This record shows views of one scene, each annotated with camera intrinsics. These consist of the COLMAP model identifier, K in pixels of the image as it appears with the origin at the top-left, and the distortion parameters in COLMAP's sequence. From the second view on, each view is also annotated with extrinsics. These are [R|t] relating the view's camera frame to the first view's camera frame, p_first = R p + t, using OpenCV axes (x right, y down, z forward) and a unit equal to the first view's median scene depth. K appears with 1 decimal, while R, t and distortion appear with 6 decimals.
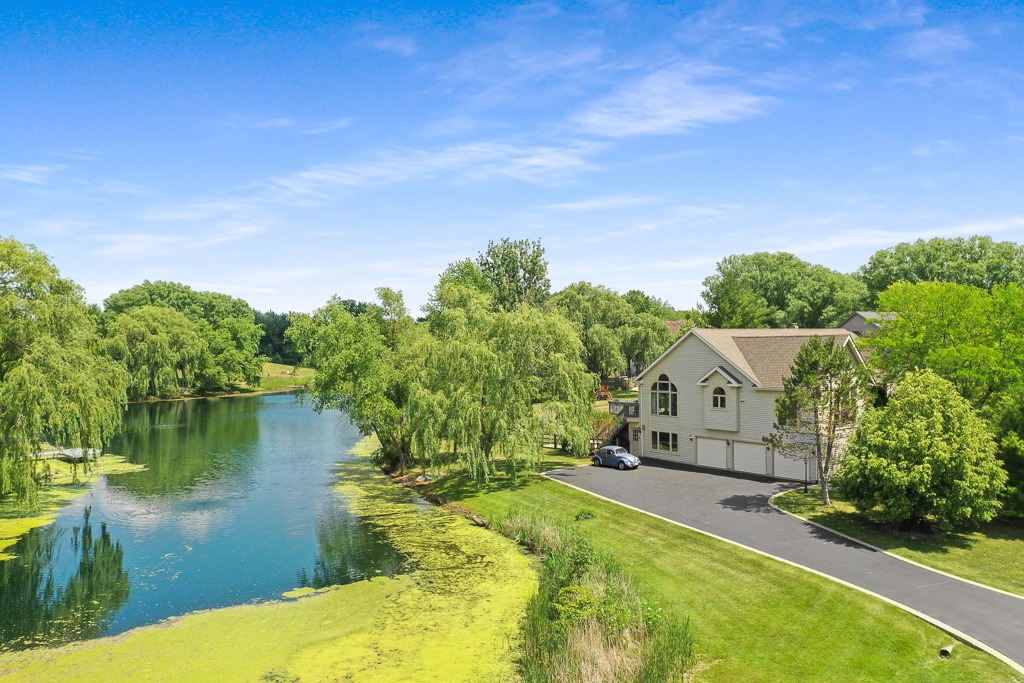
lens RADIAL K [[811.4, 0, 517.7], [0, 811.4, 341.3], [0, 0, 1]] dist [-0.009556, 0.004639]
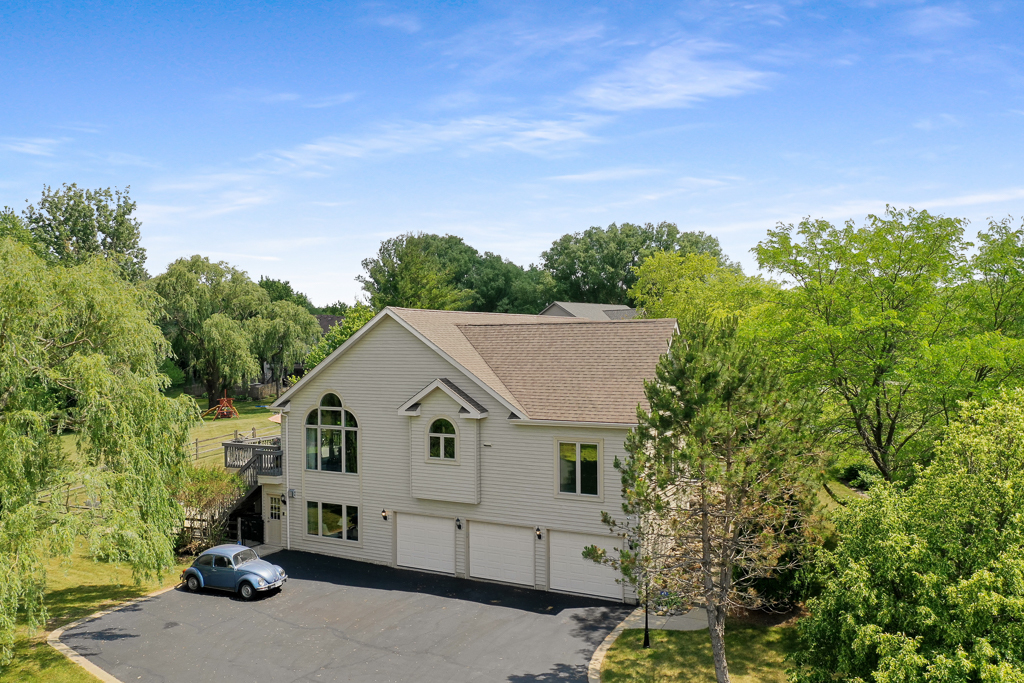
lens RADIAL K [[811.4, 0, 510.1], [0, 811.4, 349.9], [0, 0, 1]] dist [-0.009556, 0.004639]
pose [[0.907639, 0.000703, 0.419751, 0.061179], [-0.004807, 0.999950, 0.008720, 0.006593], [-0.419724, -0.009932, 0.907597, 0.449075]]
